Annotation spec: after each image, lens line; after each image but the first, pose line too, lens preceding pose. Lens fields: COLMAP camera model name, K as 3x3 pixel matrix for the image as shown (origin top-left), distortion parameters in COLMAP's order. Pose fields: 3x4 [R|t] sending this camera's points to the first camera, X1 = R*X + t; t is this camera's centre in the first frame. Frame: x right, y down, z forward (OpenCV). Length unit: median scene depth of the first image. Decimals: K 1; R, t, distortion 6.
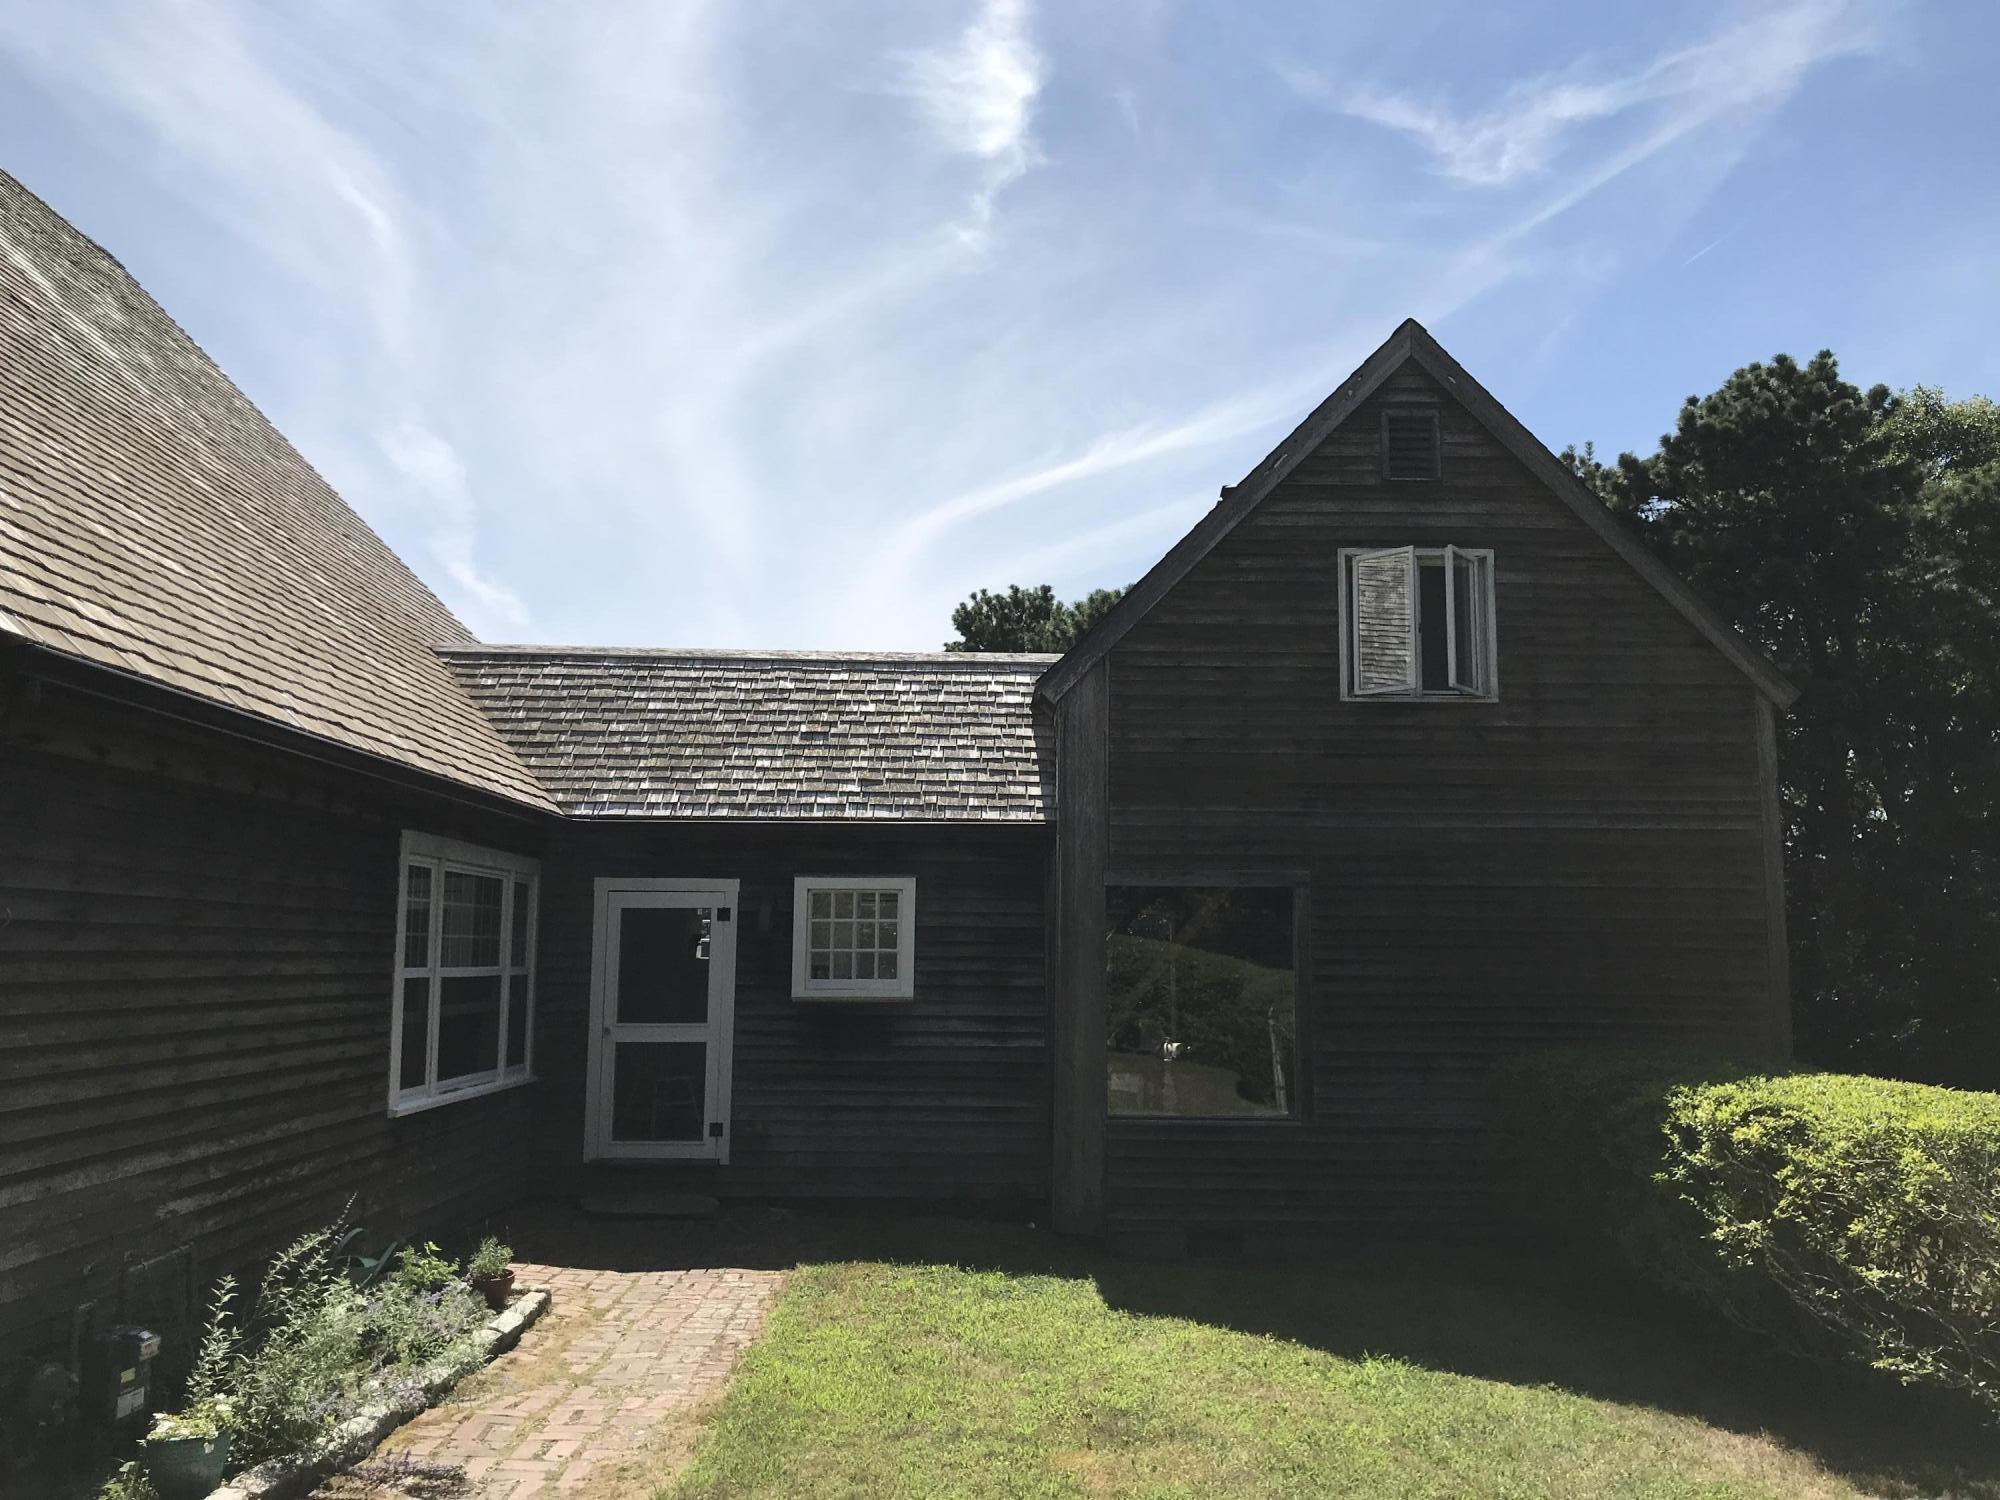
lens RADIAL K [[1606.6, 0, 1002.6], [0, 1606.6, 739.7], [0, 0, 1]] dist [0.083302, -0.135854]
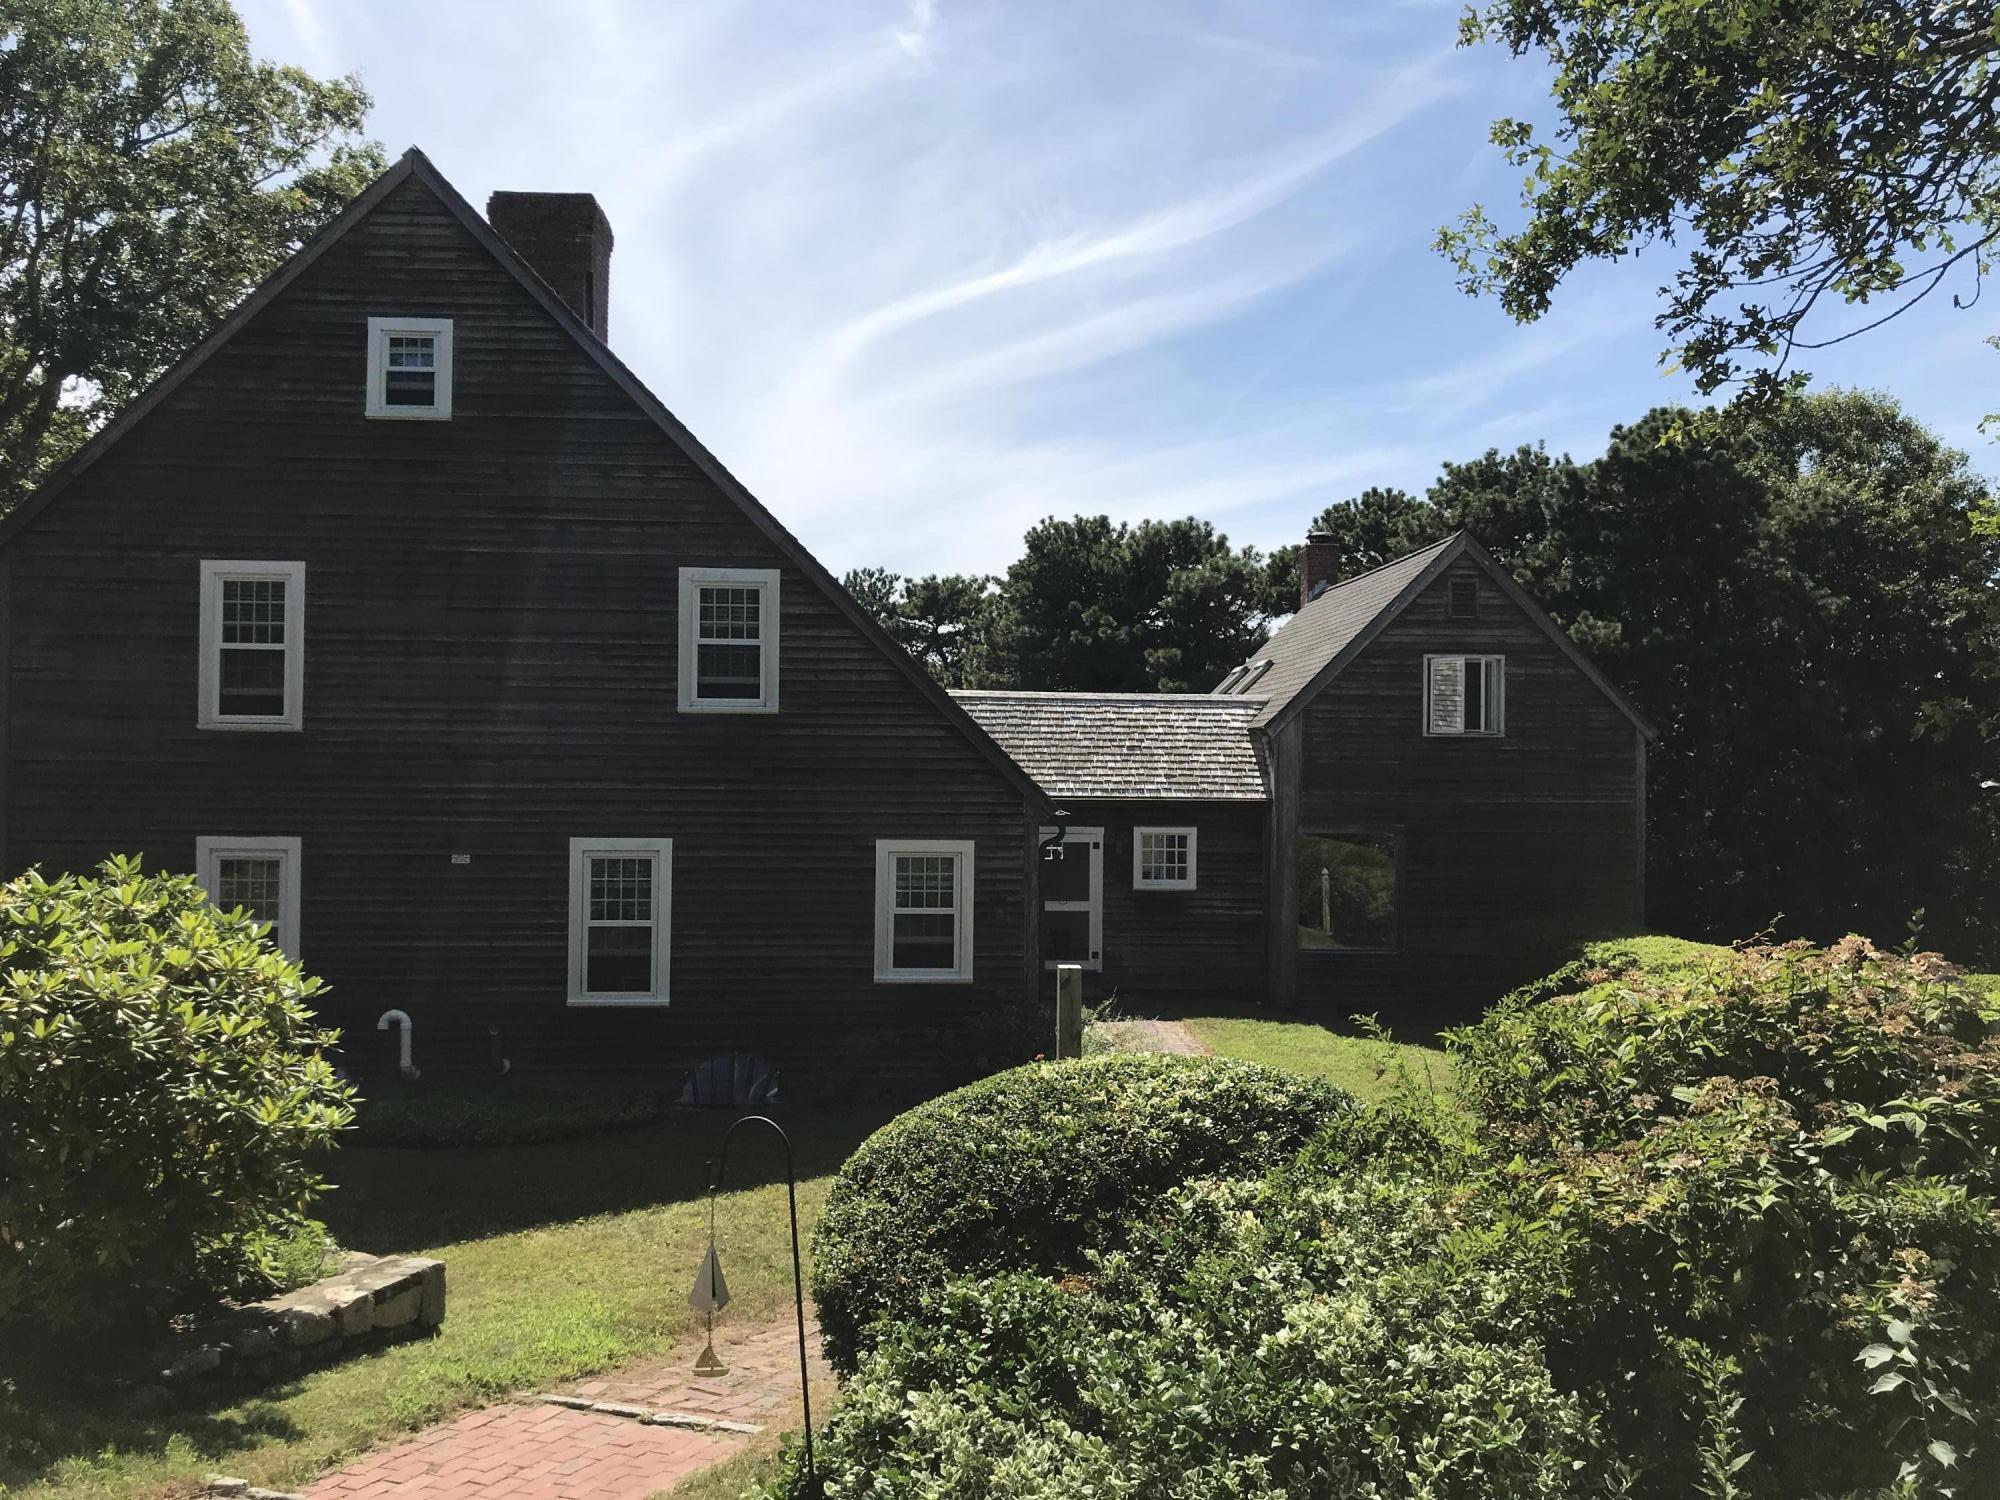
lens RADIAL K [[1601.4, 0, 965.9], [0, 1601.4, 743.5], [0, 0, 1]] dist [0.083920, -0.135444]
pose [[0.999599, 0.002729, 0.028192, -0.375611], [-0.006222, 0.992192, 0.124566, -0.244593], [-0.027632, -0.124691, 0.991811, -0.855090]]
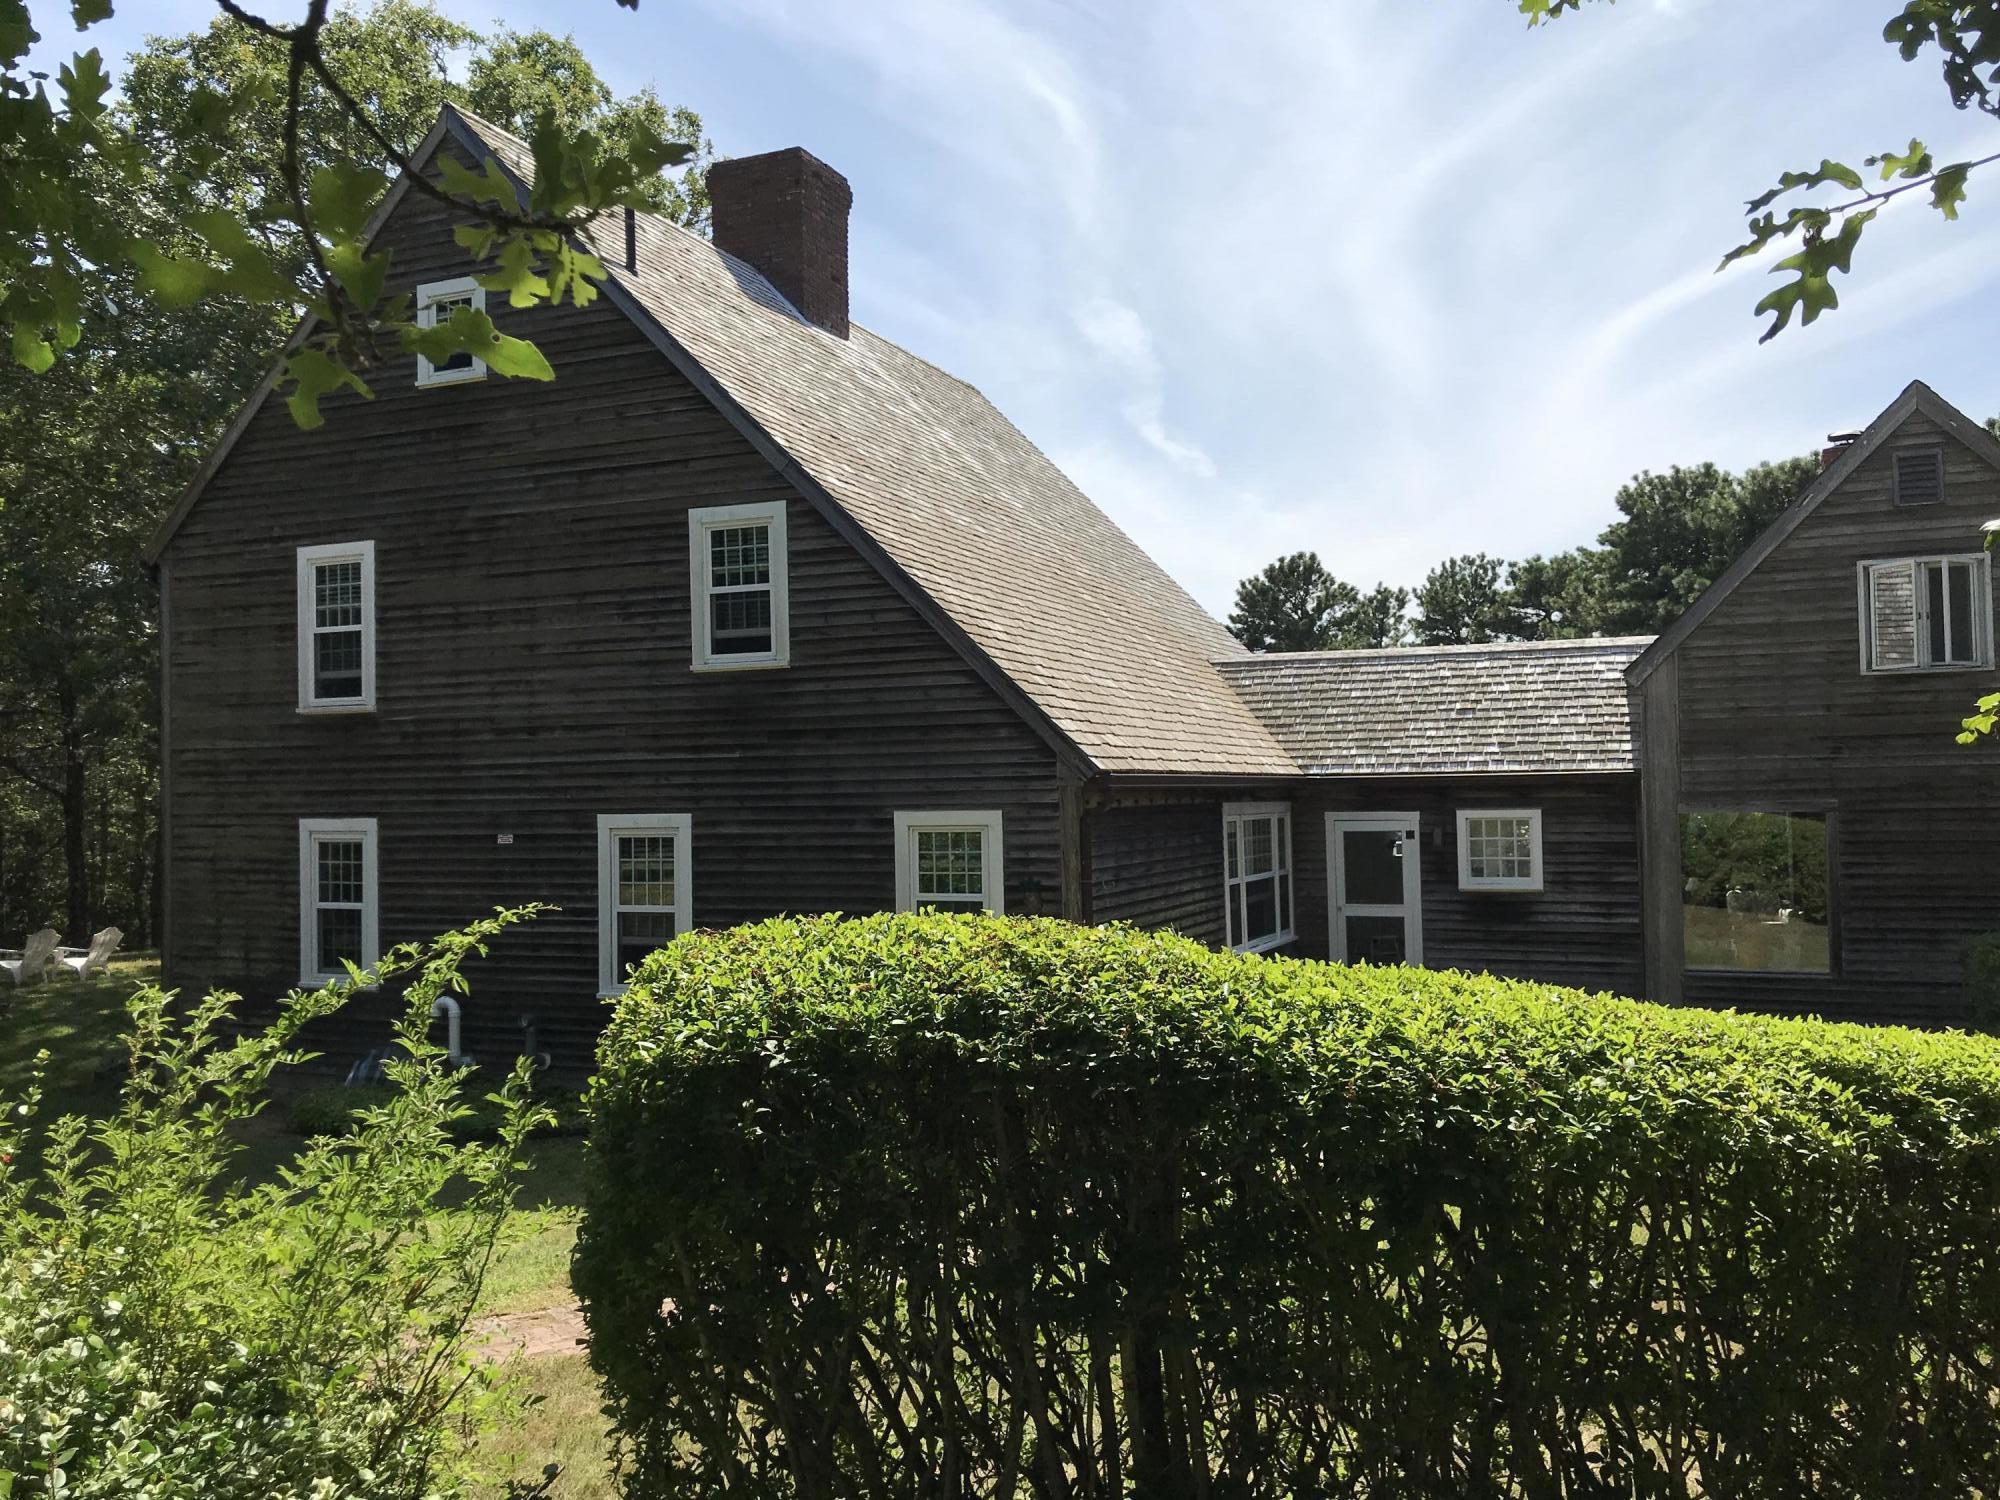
lens RADIAL K [[1610.7, 0, 1008.3], [0, 1610.7, 727.7], [0, 0, 1]] dist [0.074131, -0.146869]
pose [[0.913535, -0.038236, -0.404959, 0.102841], [0.076953, 0.993839, 0.079758, -0.142351], [0.399415, -0.104025, 0.910849, -0.533287]]
